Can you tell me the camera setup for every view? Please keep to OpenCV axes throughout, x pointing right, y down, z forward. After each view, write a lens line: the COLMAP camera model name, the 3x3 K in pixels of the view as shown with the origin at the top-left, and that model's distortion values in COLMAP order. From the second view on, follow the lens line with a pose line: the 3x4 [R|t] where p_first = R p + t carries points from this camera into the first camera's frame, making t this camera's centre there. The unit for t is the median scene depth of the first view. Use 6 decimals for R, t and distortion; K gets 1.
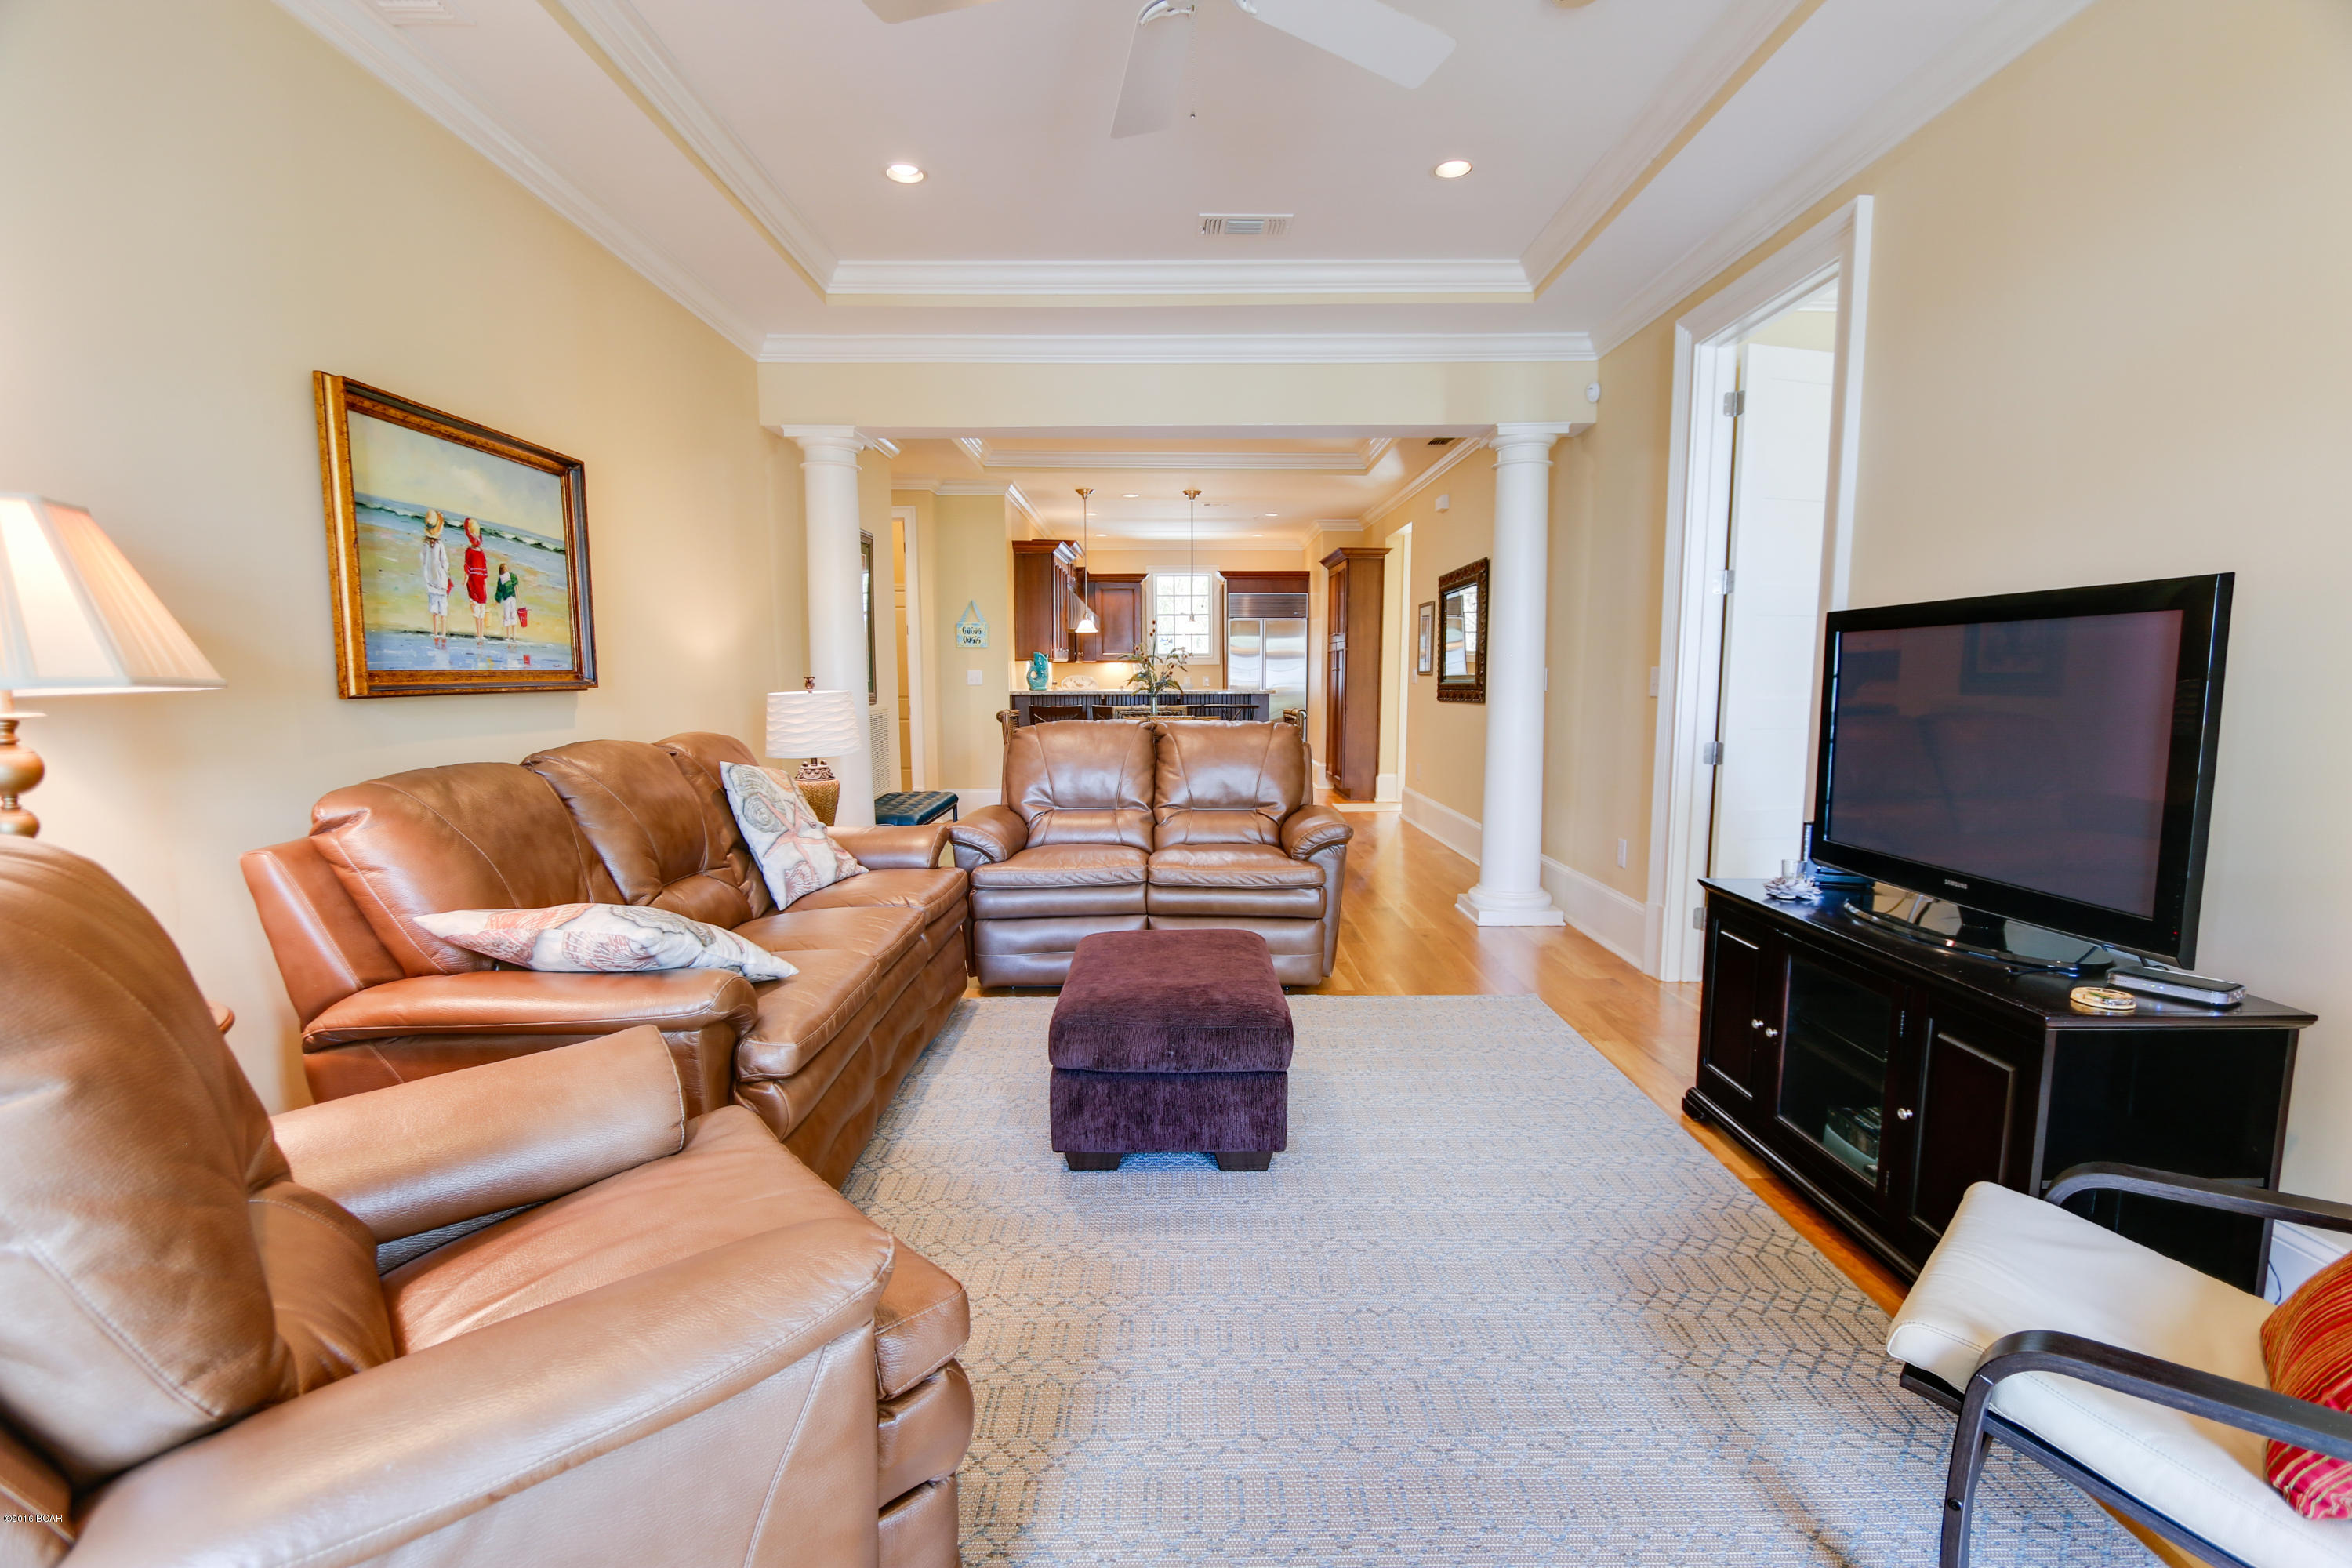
lens RADIAL K [[1075.3, 0, 1175.1], [0, 1075.3, 793.7], [0, 0, 1]] dist [0.003156, 0.000437]
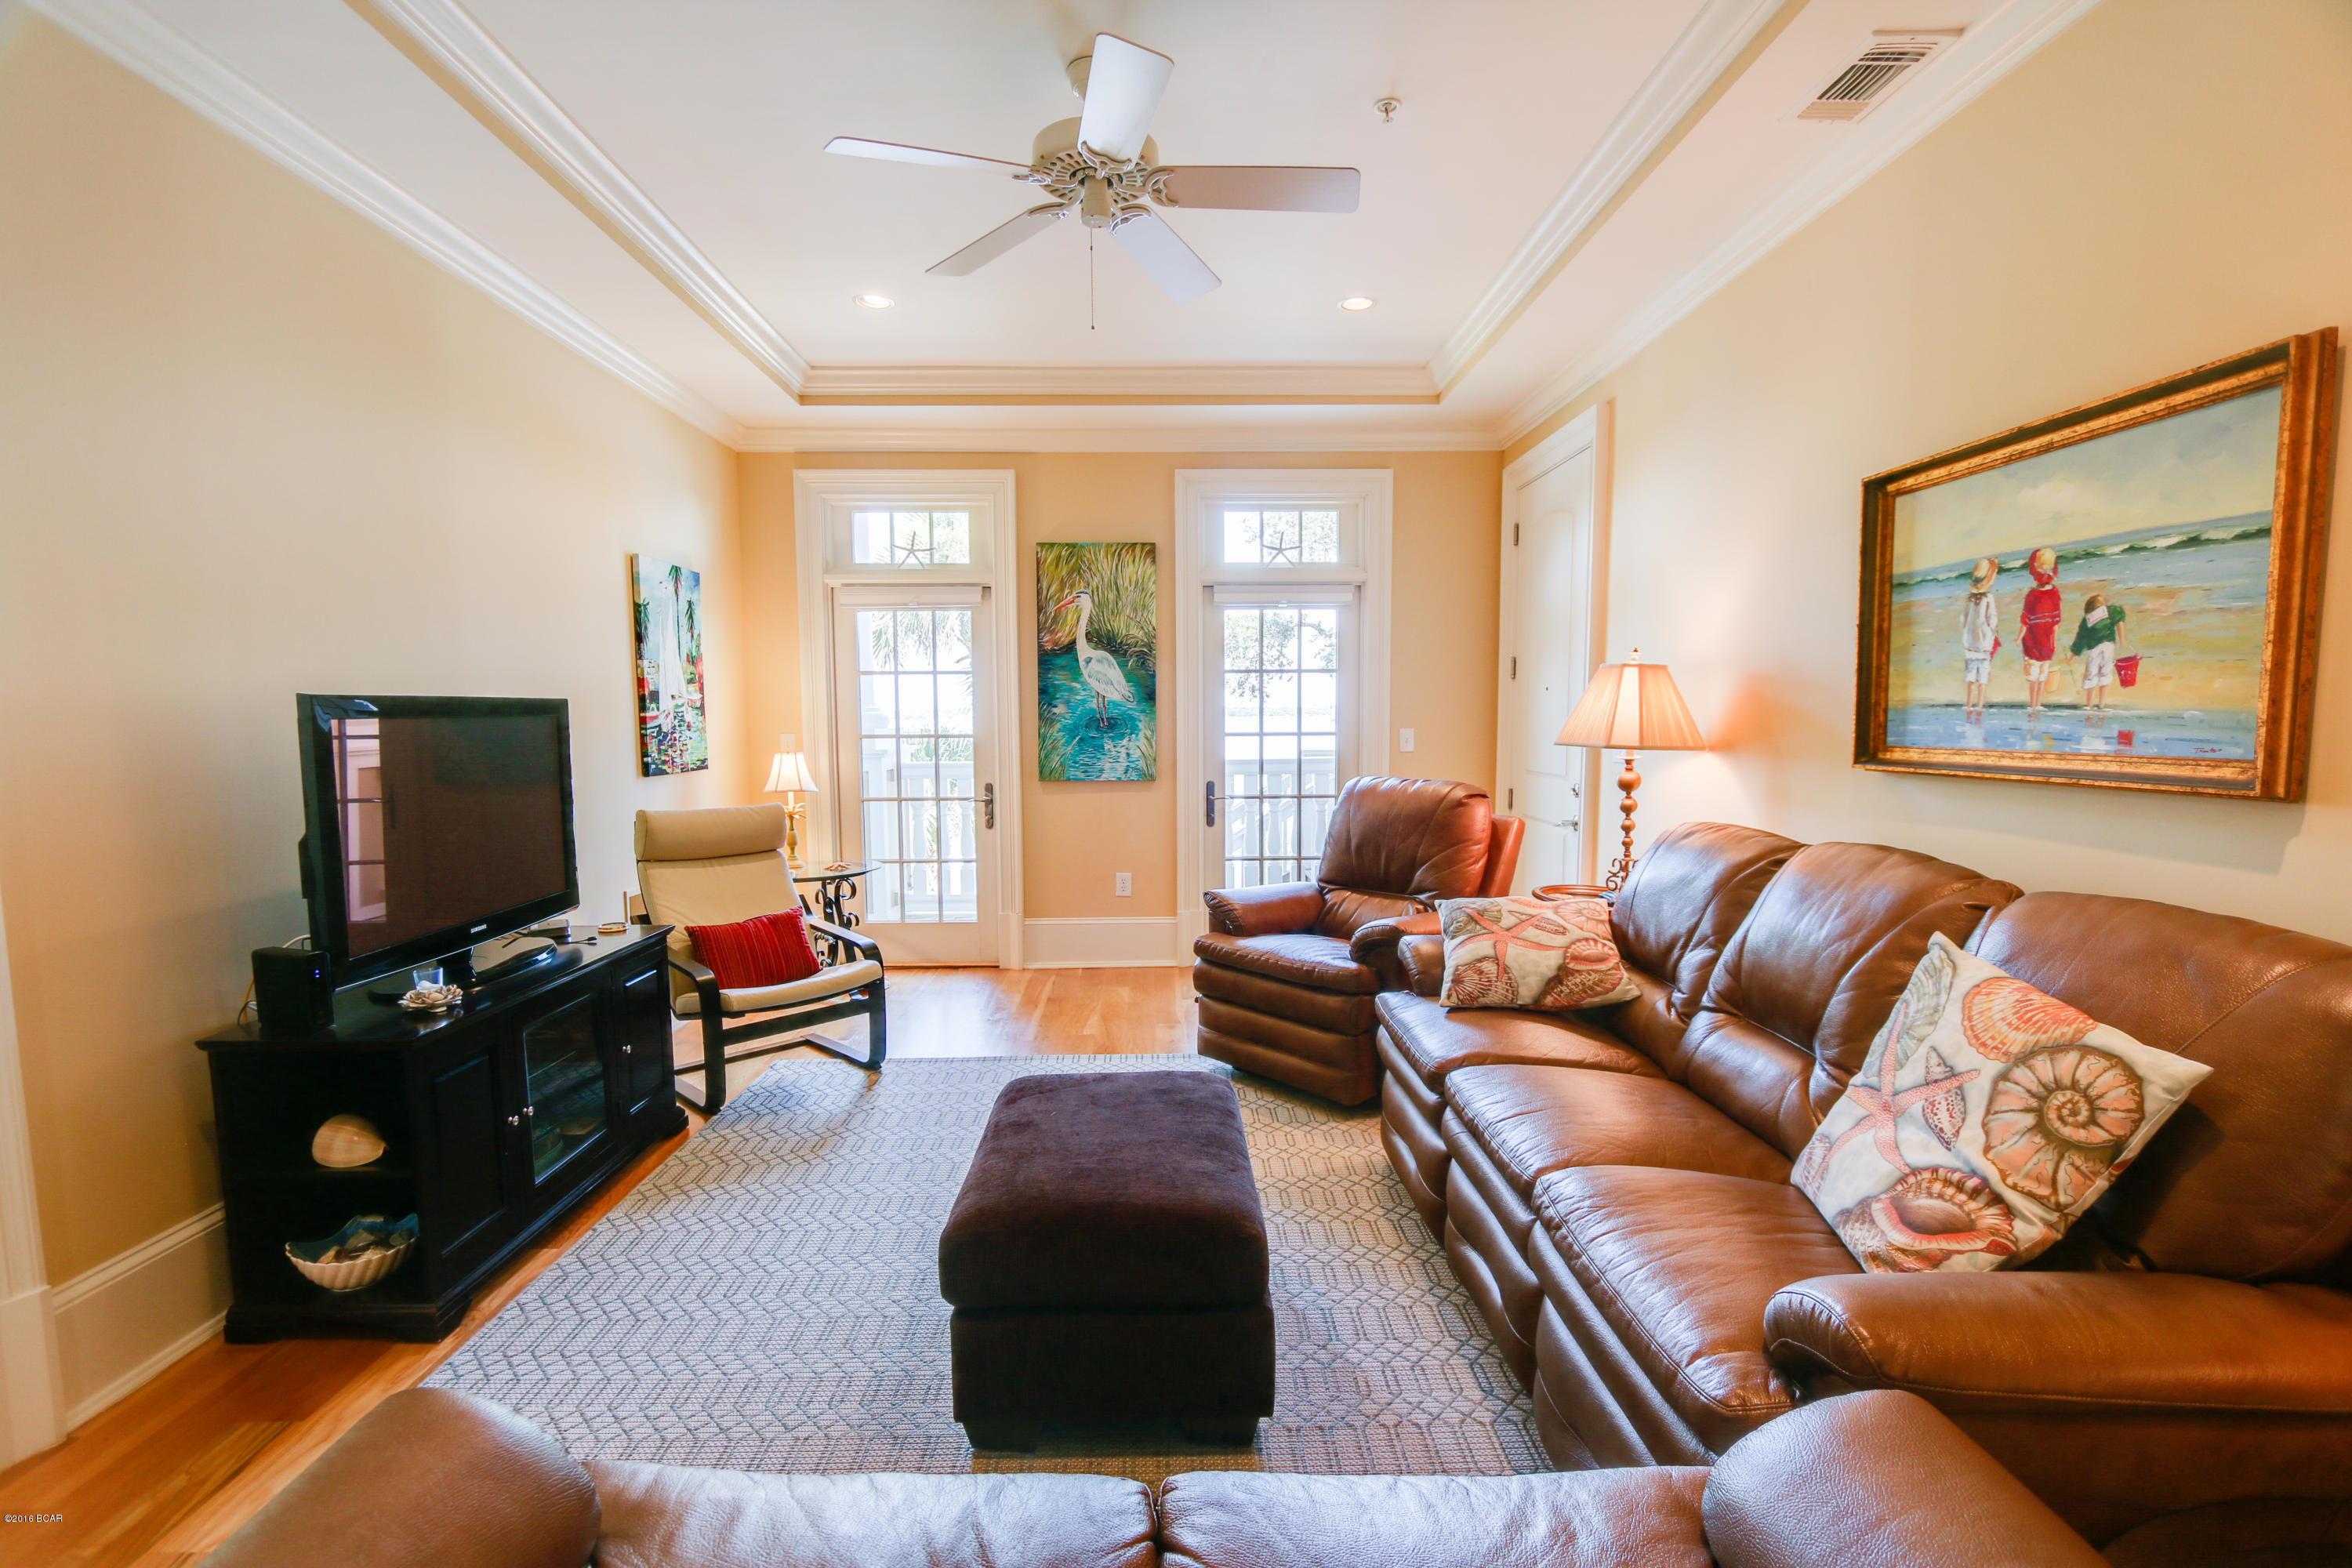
lens RADIAL K [[1071.5, 0, 1178.0], [0, 1071.5, 810.5], [0, 0, 1]] dist [-0.016981, 0.000752]
pose [[-0.999711, 0.010996, -0.021389, -0.037314], [0.006472, 0.979548, 0.201105, -0.221096], [0.023163, 0.200908, -0.979336, 1.678901]]
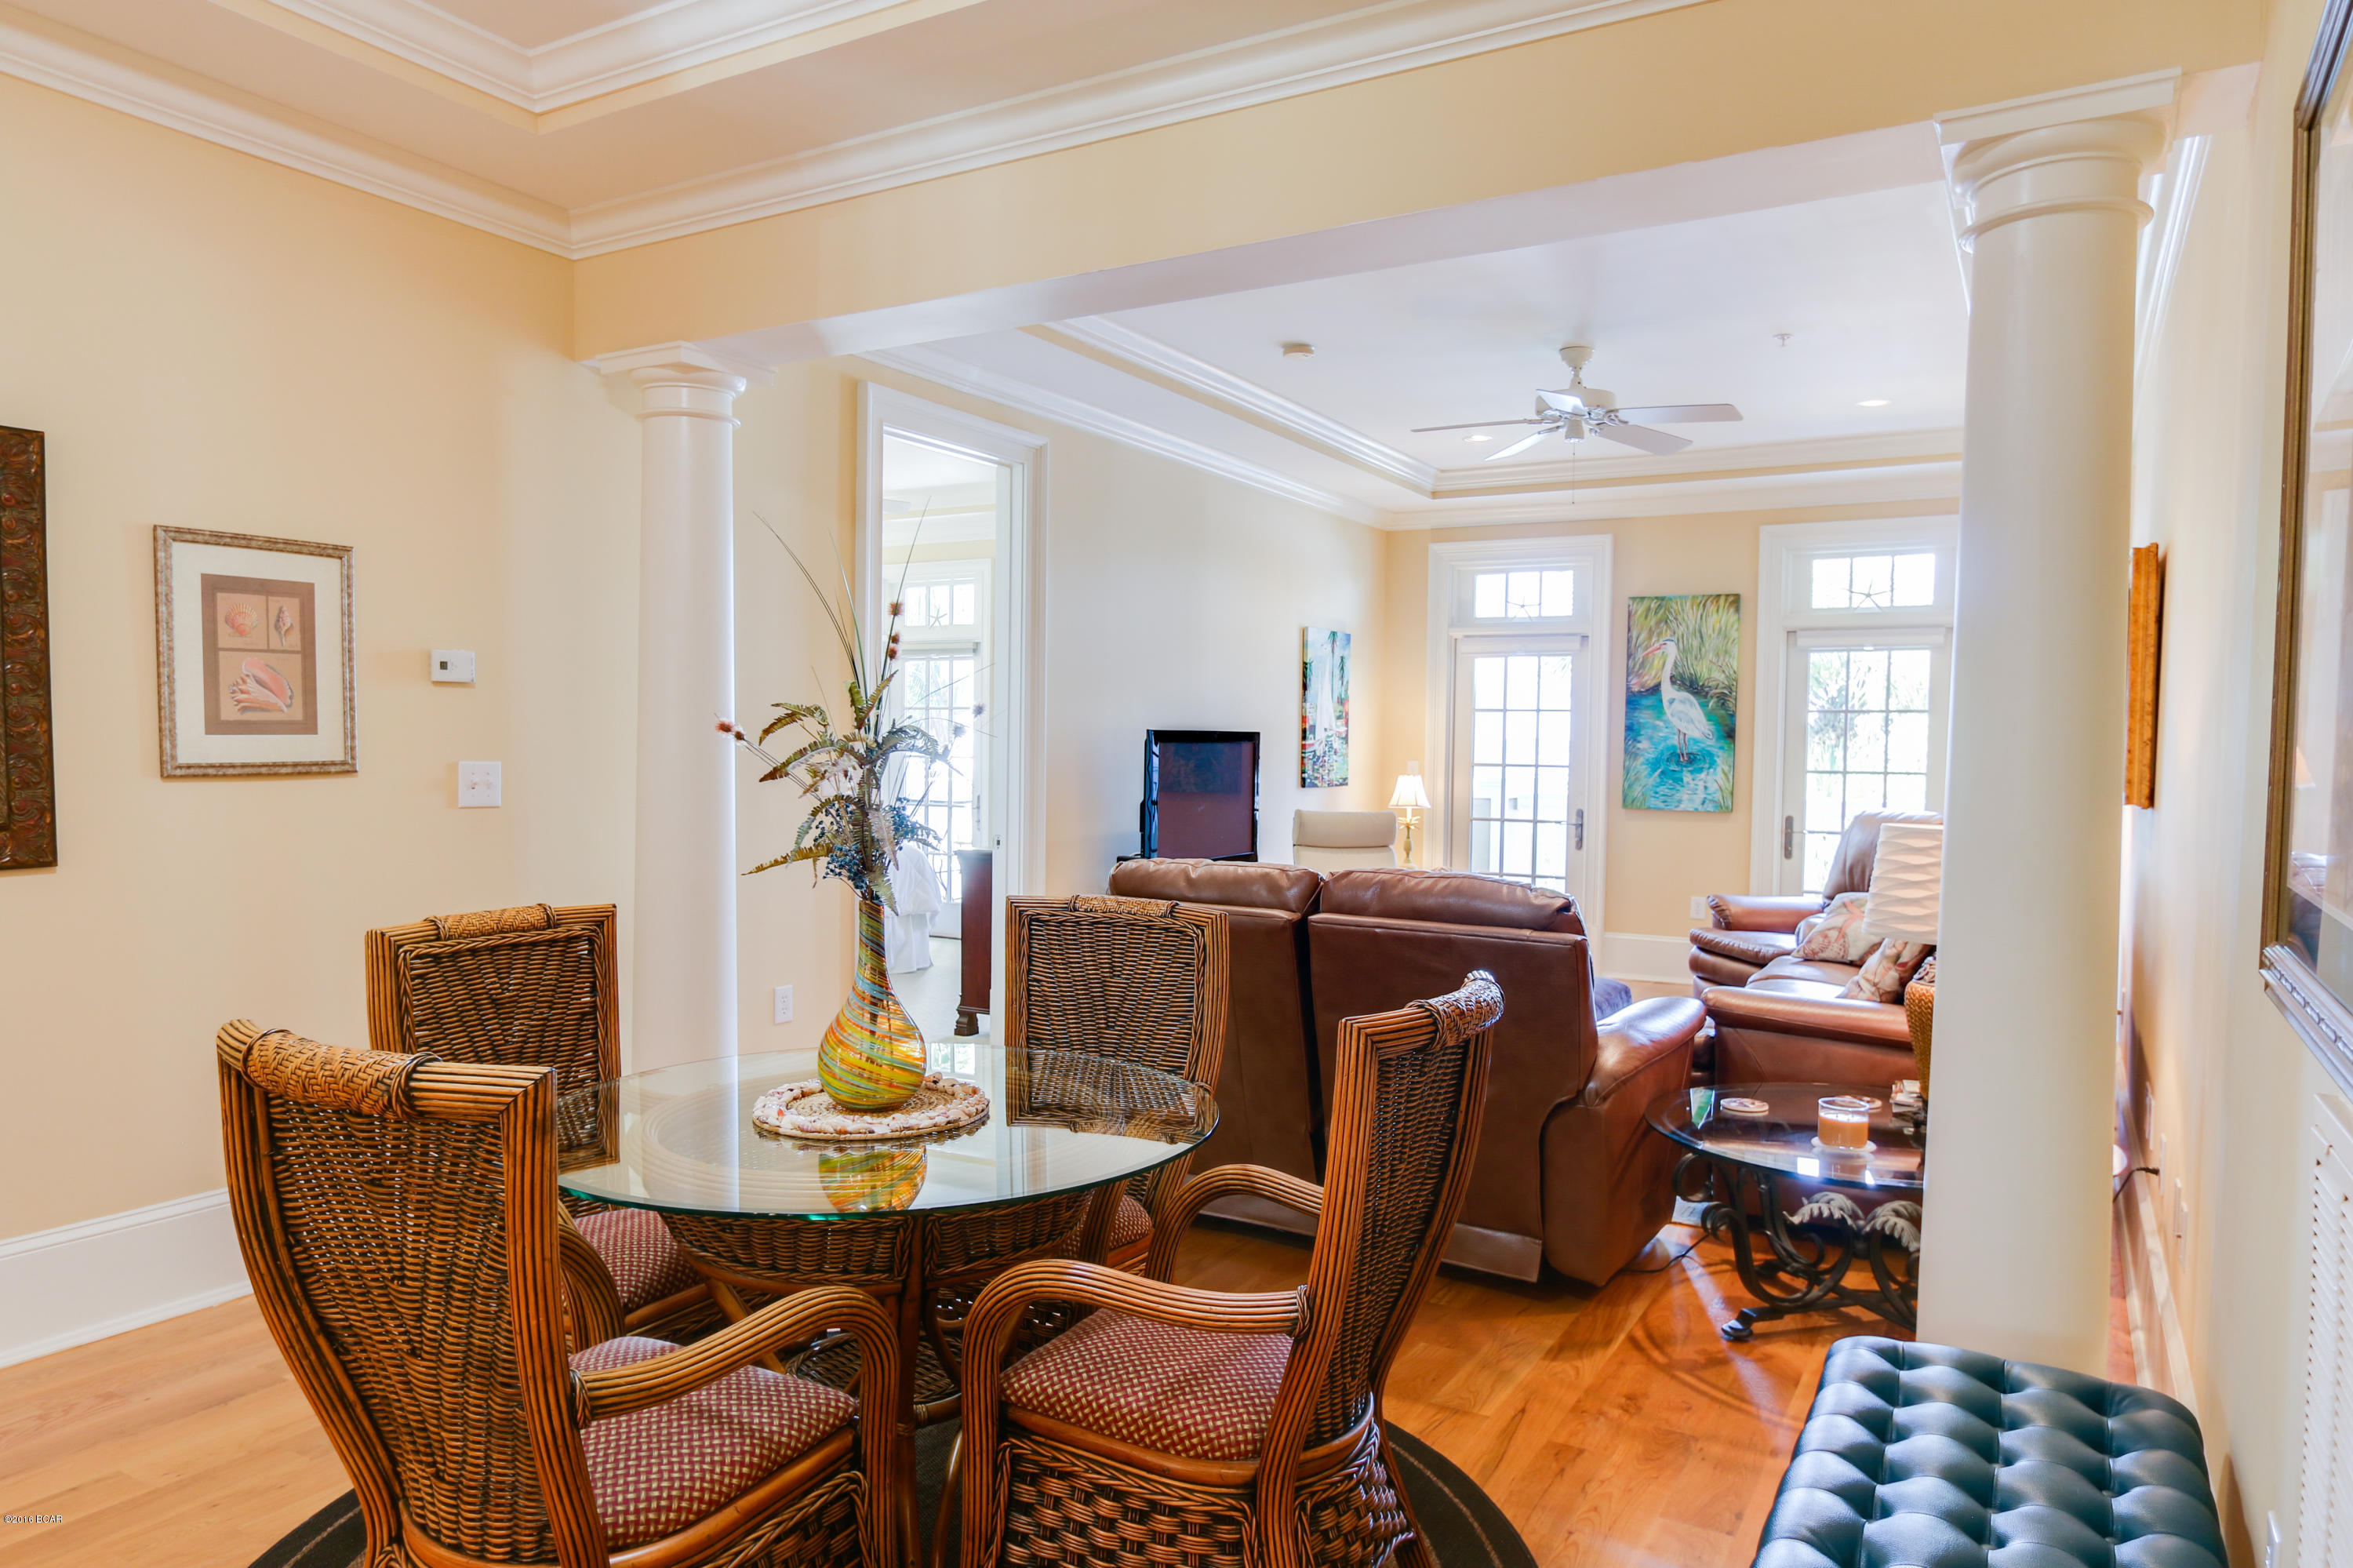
lens RADIAL K [[1508.9, 0, 1182.3], [0, 1508.9, 791.8], [0, 0, 1]] dist [-0.014139, 0.007677]
pose [[-0.864270, -0.025409, 0.502386, -0.557834], [0.045008, 0.990812, 0.127541, -0.338848], [-0.501011, 0.132841, -0.855185, 2.739295]]
